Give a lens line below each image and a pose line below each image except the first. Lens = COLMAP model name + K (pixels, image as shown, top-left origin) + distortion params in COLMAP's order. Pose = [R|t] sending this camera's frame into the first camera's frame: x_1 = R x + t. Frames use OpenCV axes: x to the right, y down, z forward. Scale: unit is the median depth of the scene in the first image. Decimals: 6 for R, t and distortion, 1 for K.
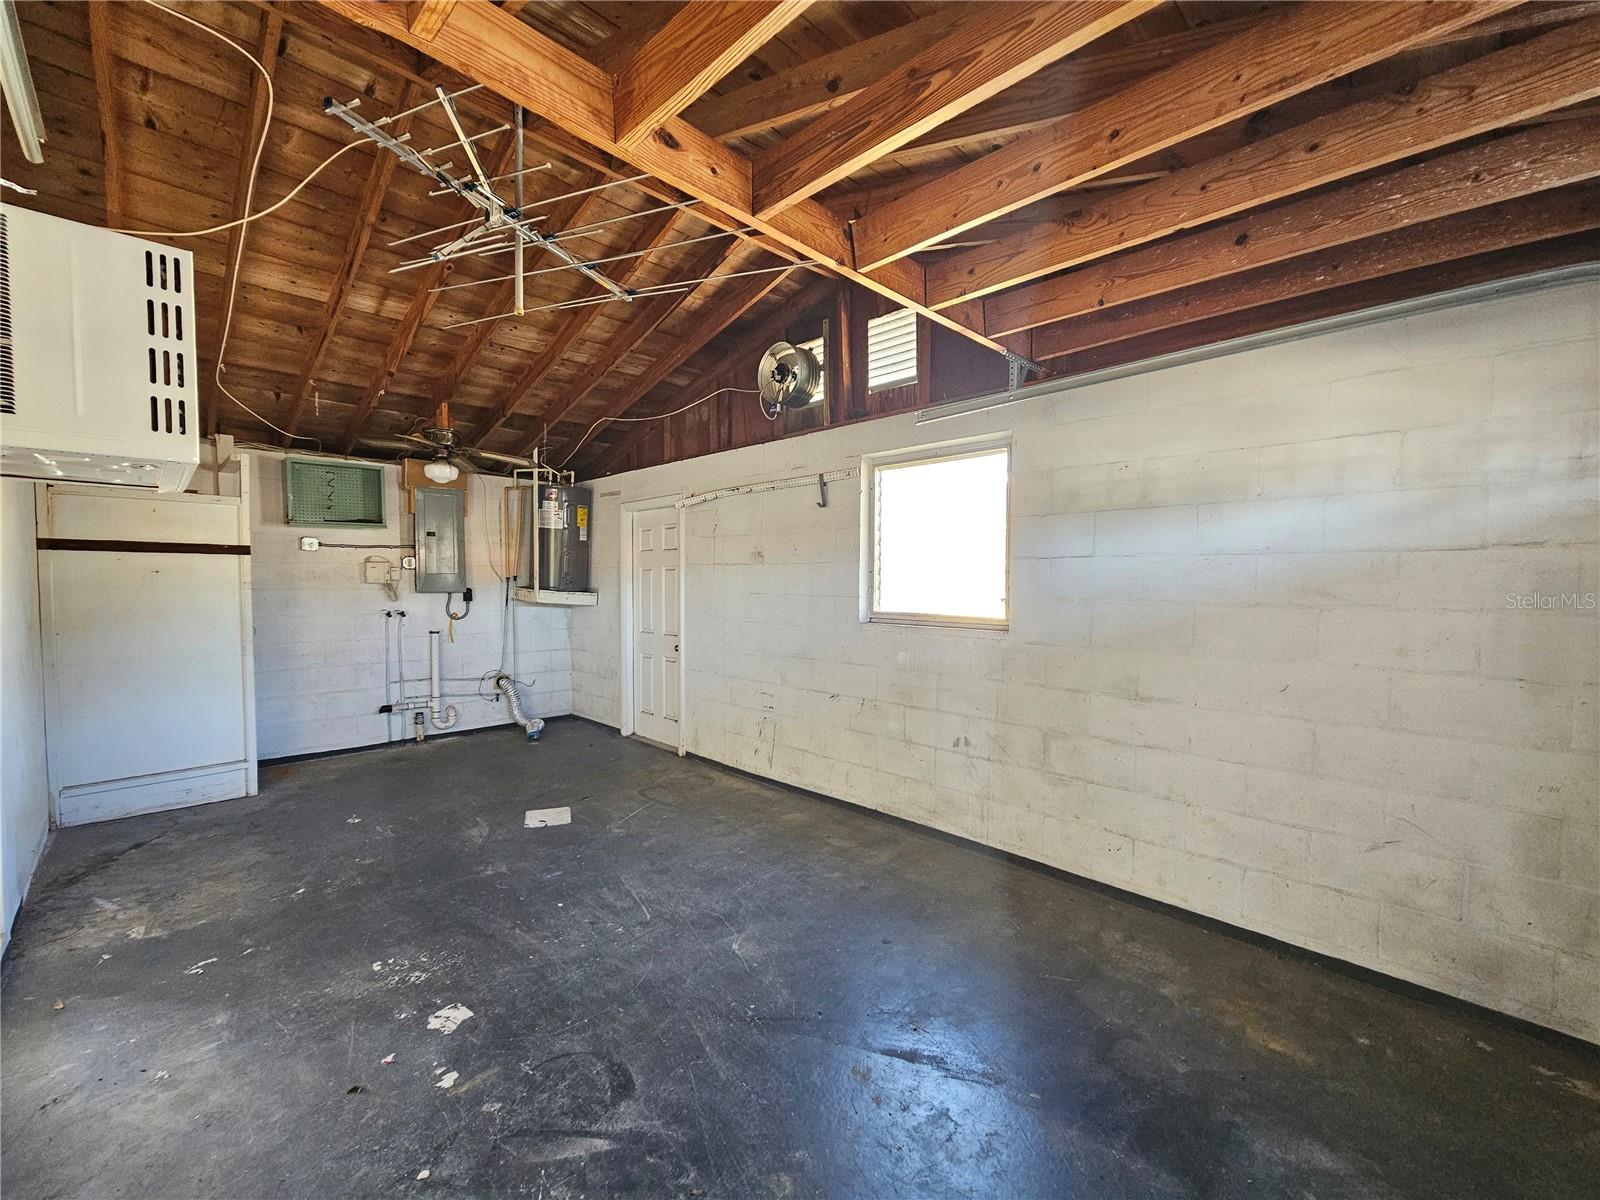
lens RADIAL K [[656.1, 0, 795.9], [0, 656.1, 603.7], [0, 0, 1]] dist [-0.003403, 0.002258]
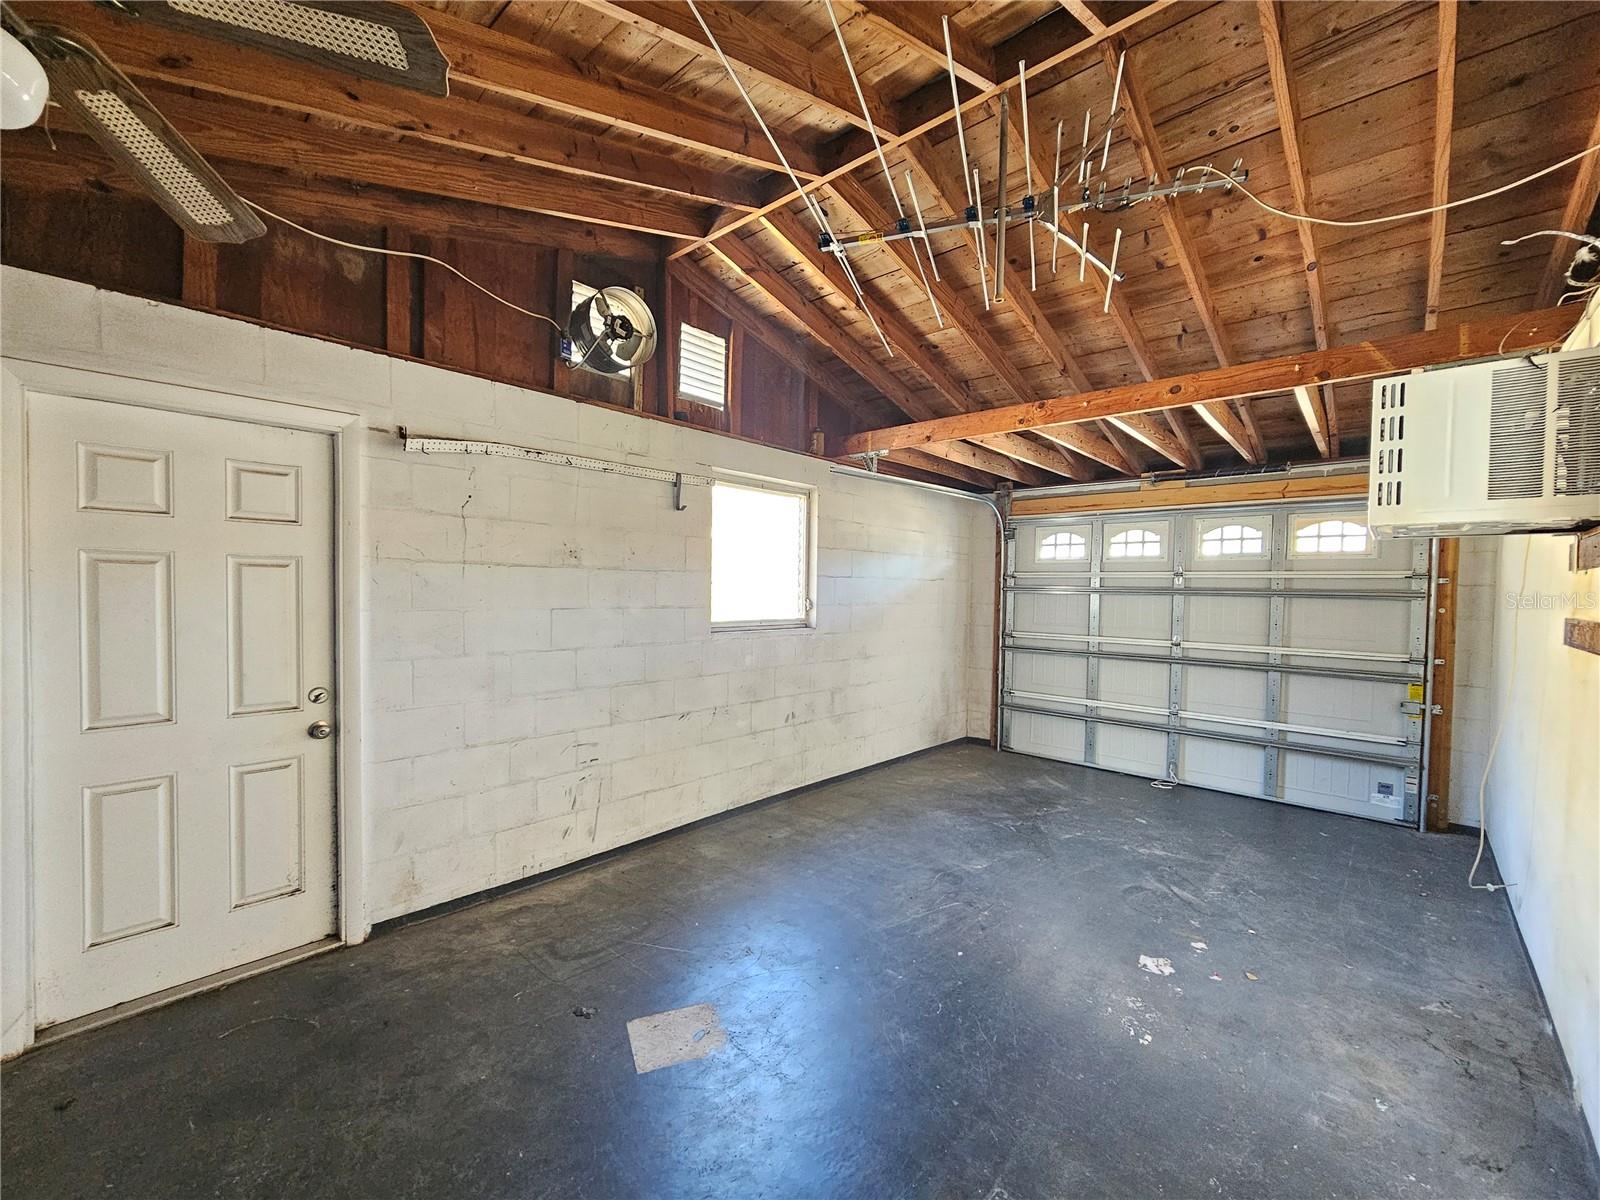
lens RADIAL K [[656.1, 0, 795.6], [0, 656.1, 603.2], [0, 0, 1]] dist [-0.003403, 0.002258]
pose [[-0.040126, -0.029679, 0.998754, -1.030268], [0.020141, 0.999332, 0.030505, -0.051387], [-0.998992, 0.021340, -0.039501, 1.035438]]
